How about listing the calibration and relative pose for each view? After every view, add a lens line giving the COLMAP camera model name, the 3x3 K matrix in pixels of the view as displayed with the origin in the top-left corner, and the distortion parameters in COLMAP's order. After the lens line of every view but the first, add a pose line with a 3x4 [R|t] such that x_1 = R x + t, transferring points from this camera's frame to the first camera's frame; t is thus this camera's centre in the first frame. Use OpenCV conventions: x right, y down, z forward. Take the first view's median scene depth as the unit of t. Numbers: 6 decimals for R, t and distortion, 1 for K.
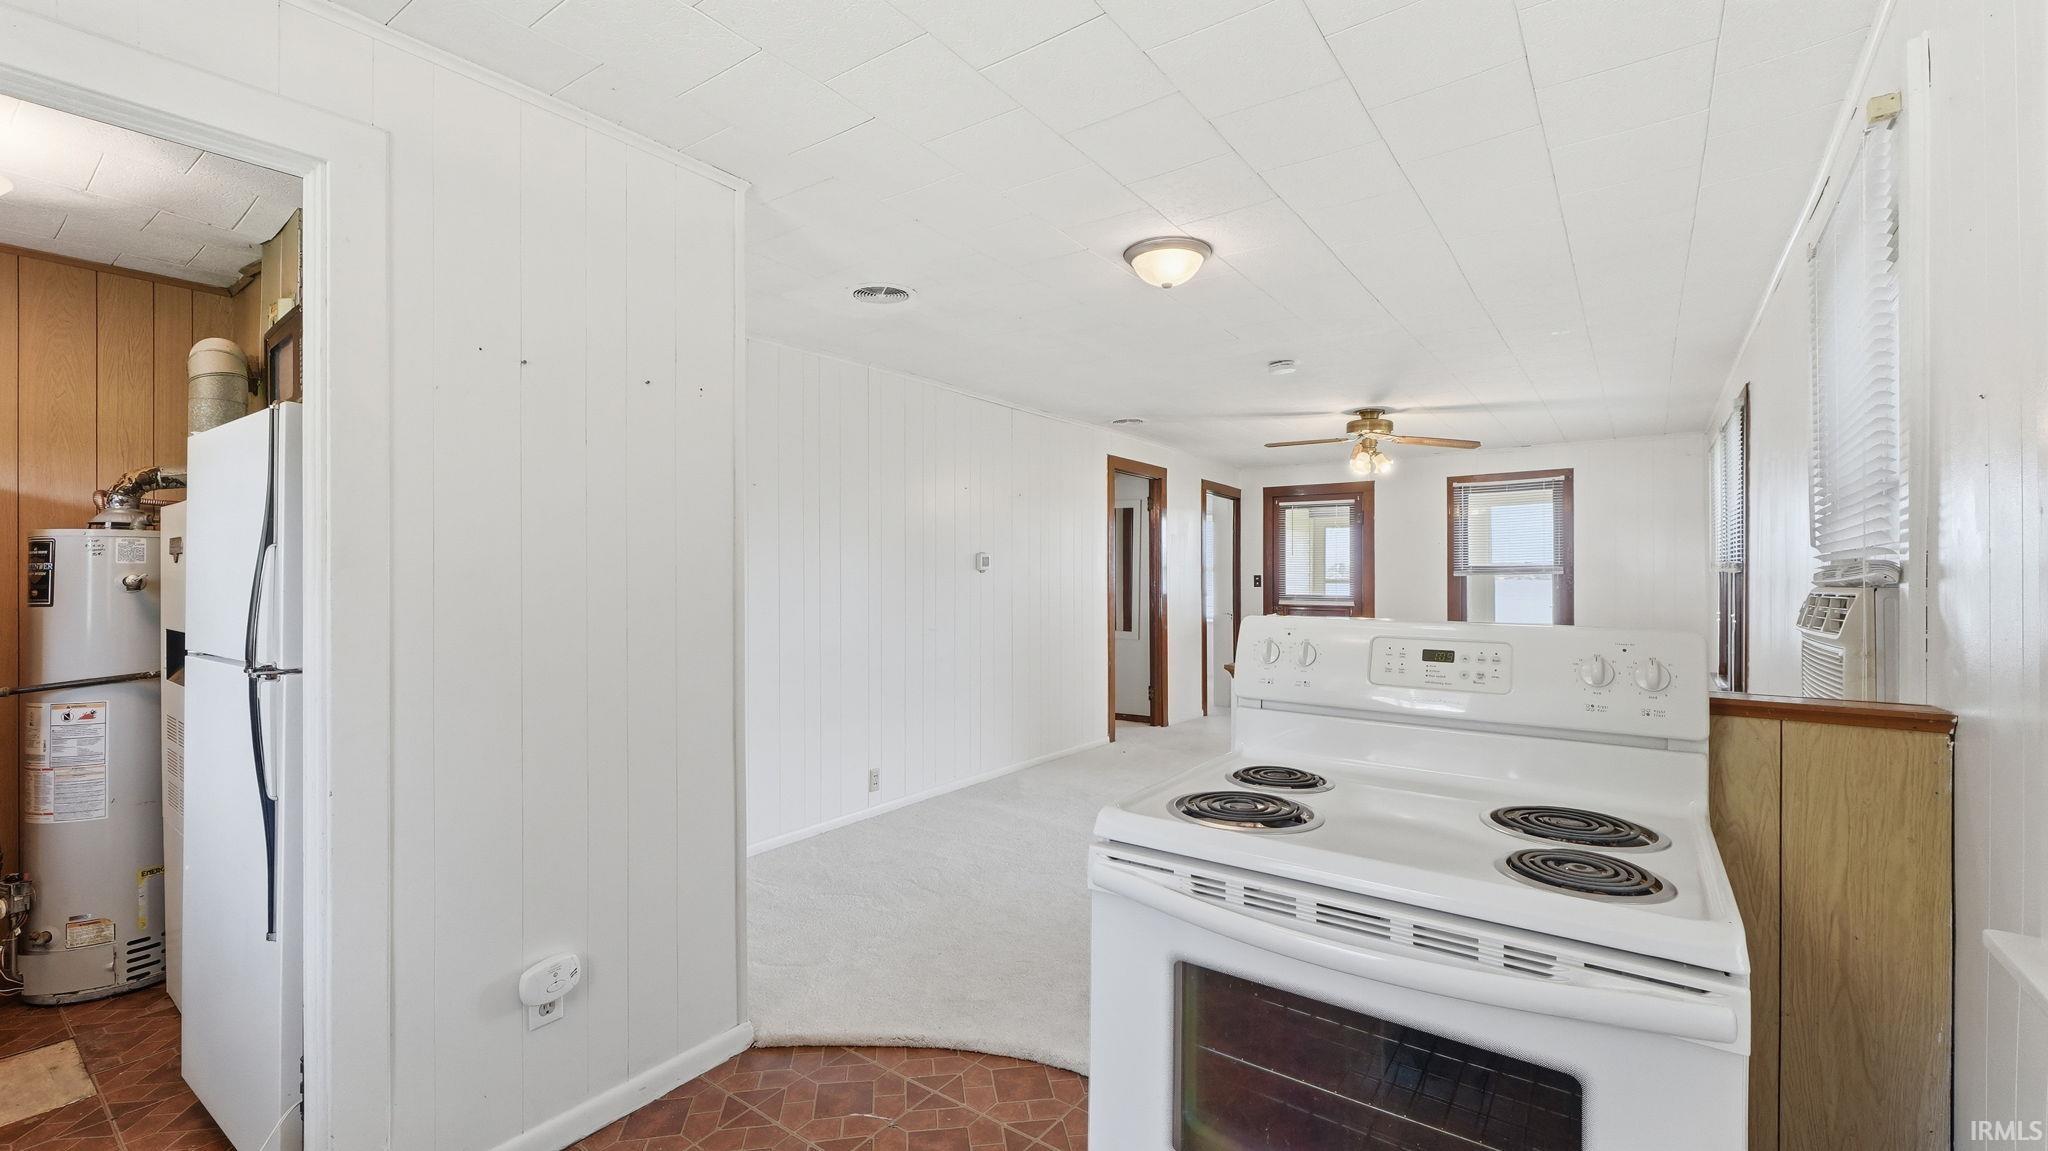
lens RADIAL K [[854.5, 0, 1024.0], [0, 854.5, 575.5], [0, 0, 1]] dist [-0.000367, -0.000510]
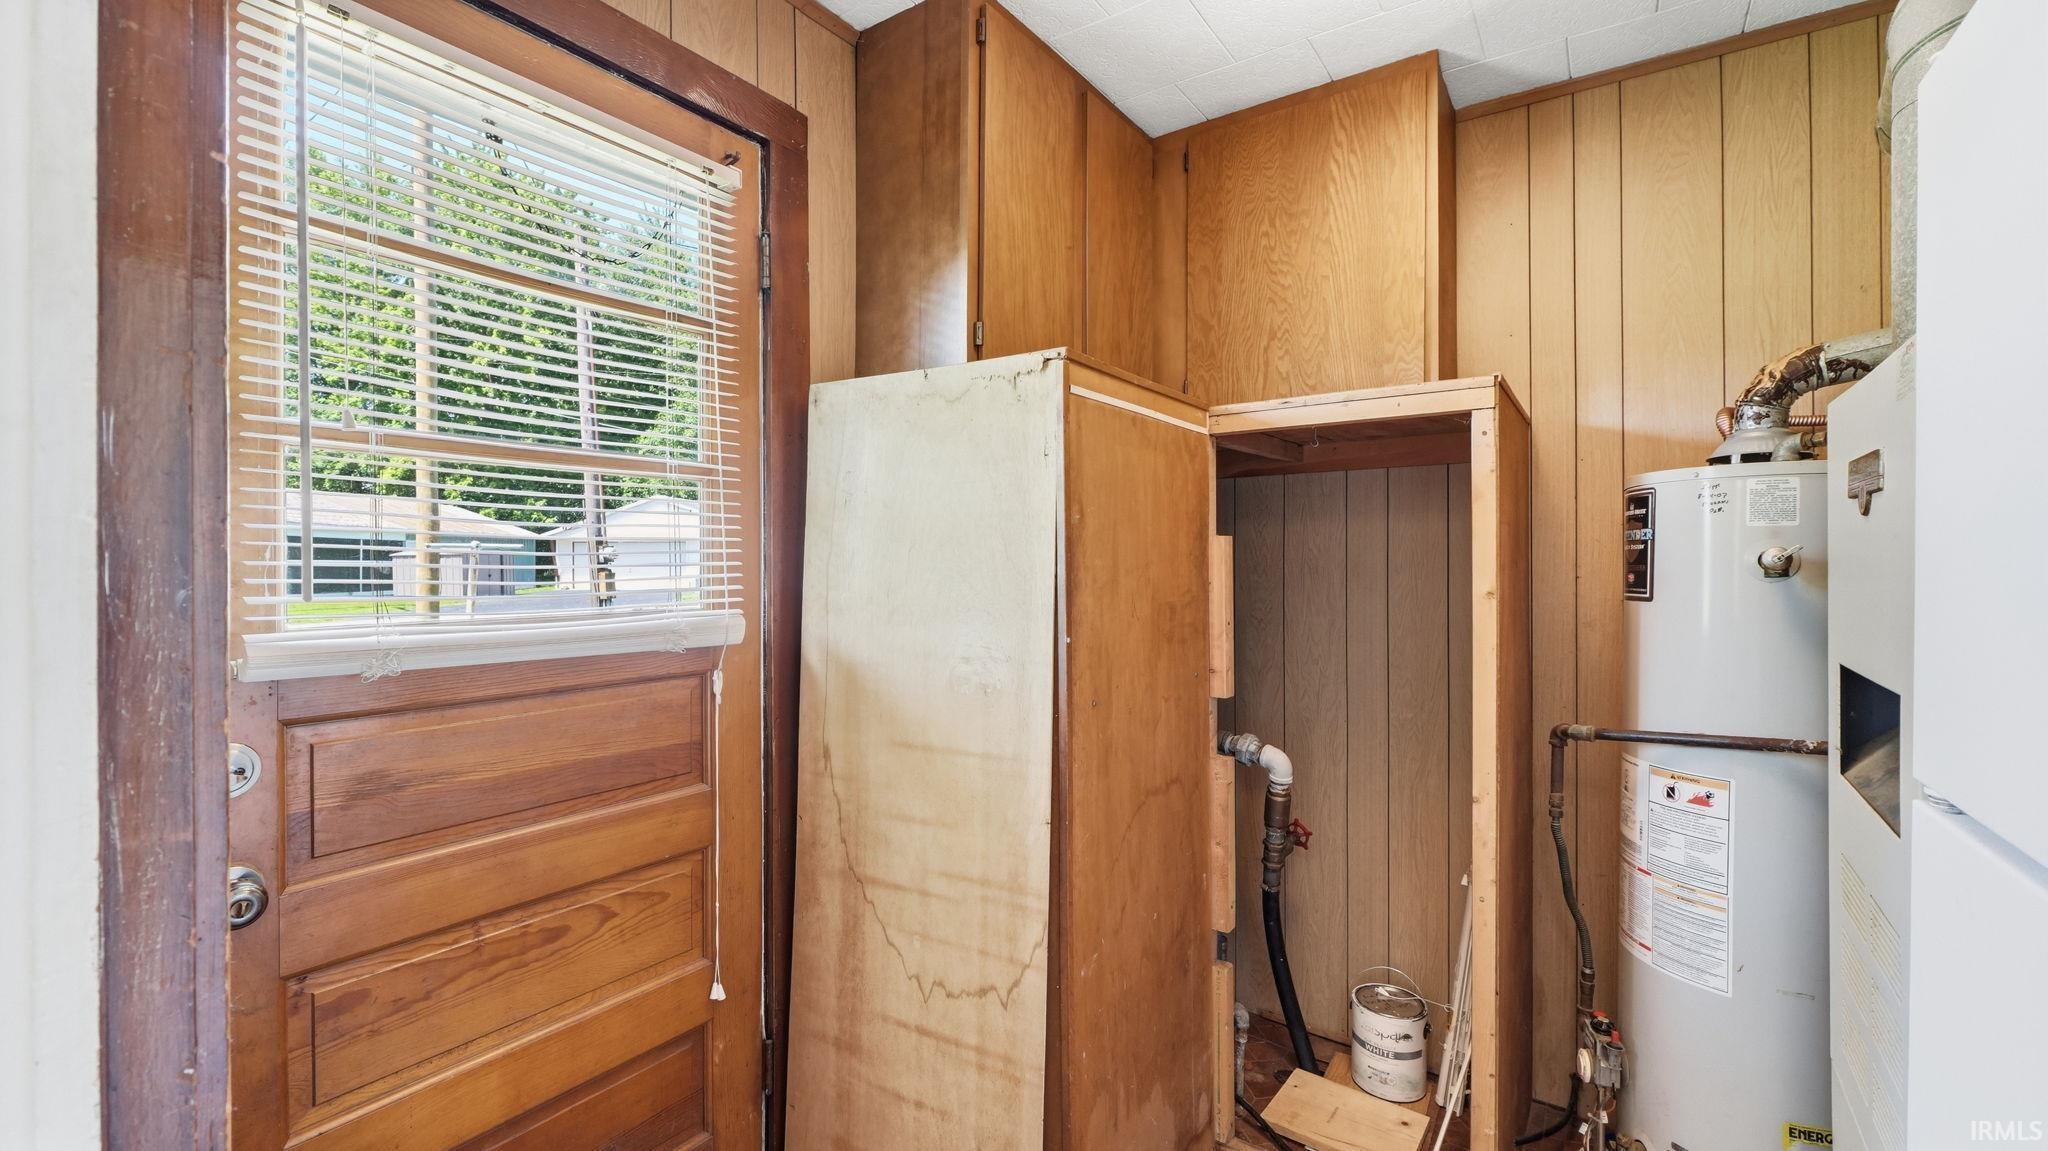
lens RADIAL K [[839.1, 0, 1033.9], [0, 839.1, 558.7], [0, 0, 1]] dist [-0.002103, -0.000359]
pose [[0.029436, -0.000028, -0.999567, -0.526507], [-0.000143, 1.000000, -0.000032, 0.006086], [0.999567, 0.000144, 0.029436, 0.513175]]
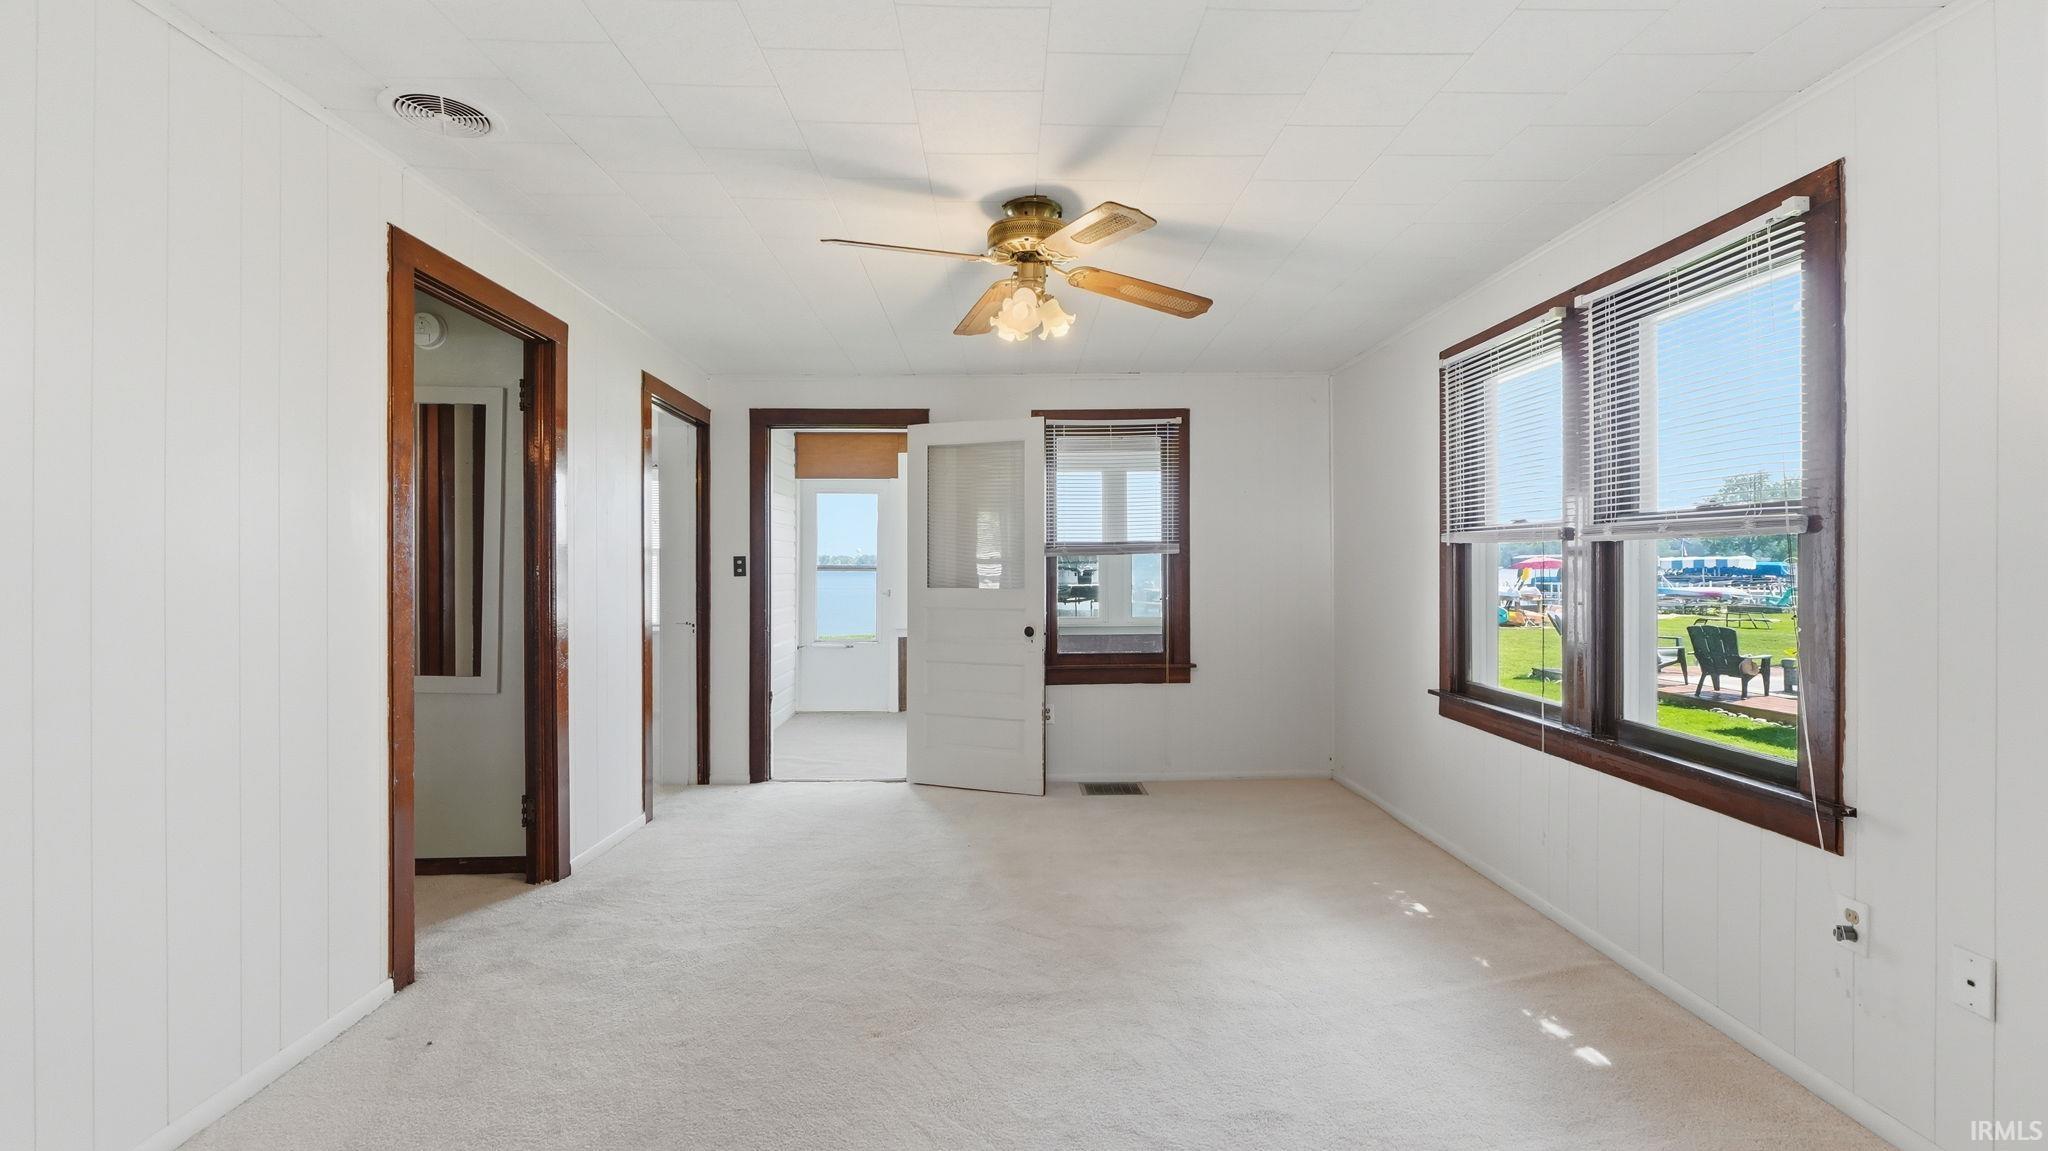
lens RADIAL K [[861.8, 0, 1021.7], [0, 861.8, 561.8], [0, 0, 1]] dist [-0.000751, -0.000285]
pose [[0.798613, 0.001472, 0.601844, 0.212245], [0.002163, 0.999984, -0.005316, 0.020980], [-0.601842, 0.005547, 0.798596, 1.223473]]
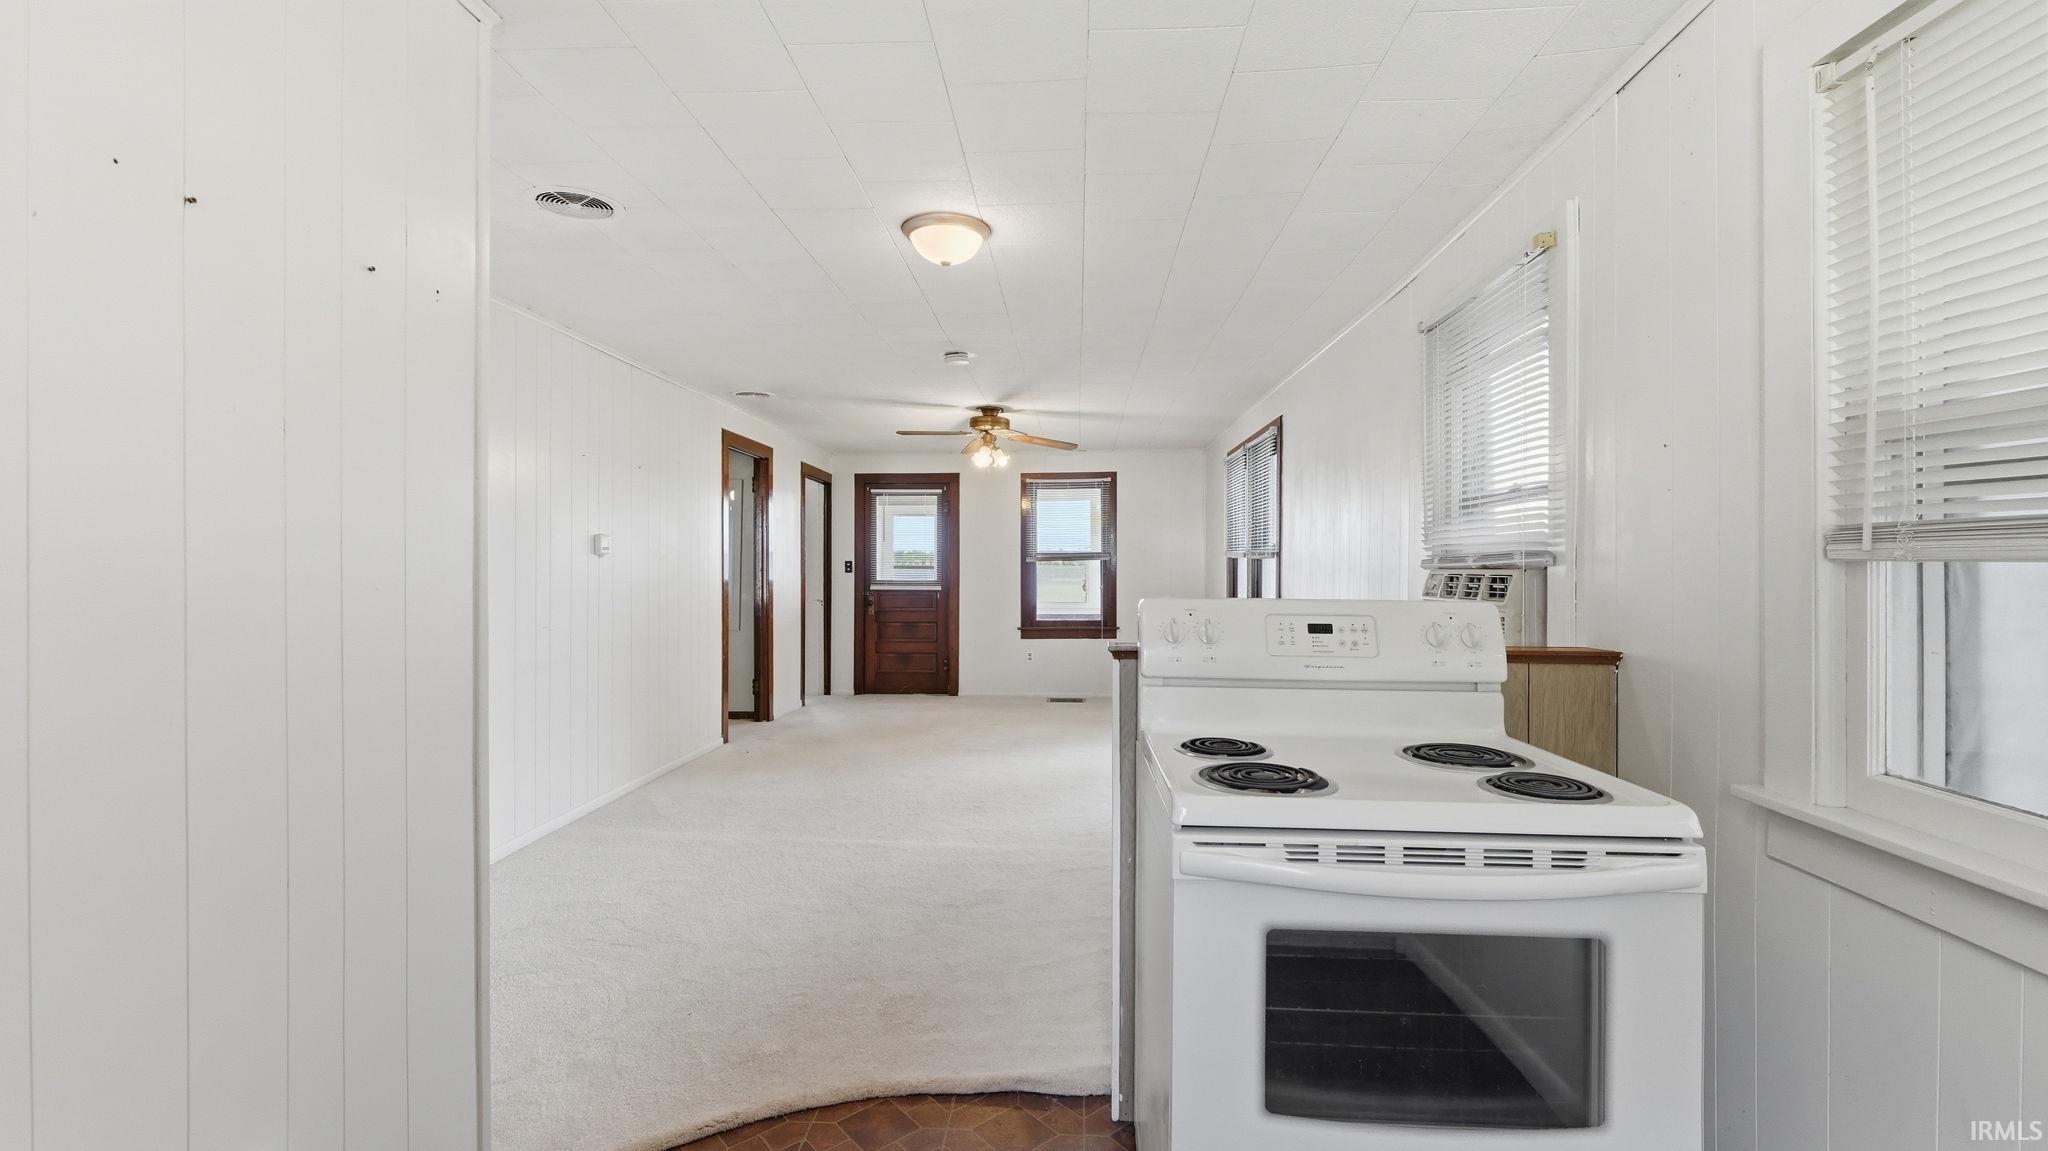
lens RADIAL K [[861.8, 0, 1021.7], [0, 861.8, 561.8], [0, 0, 1]] dist [-0.000751, -0.000285]
pose [[0.845722, 0.000094, 0.533624, -0.280597], [-0.000277, 1.000000, 0.000264, 0.000788], [-0.533624, -0.000371, 0.845722, 0.119437]]
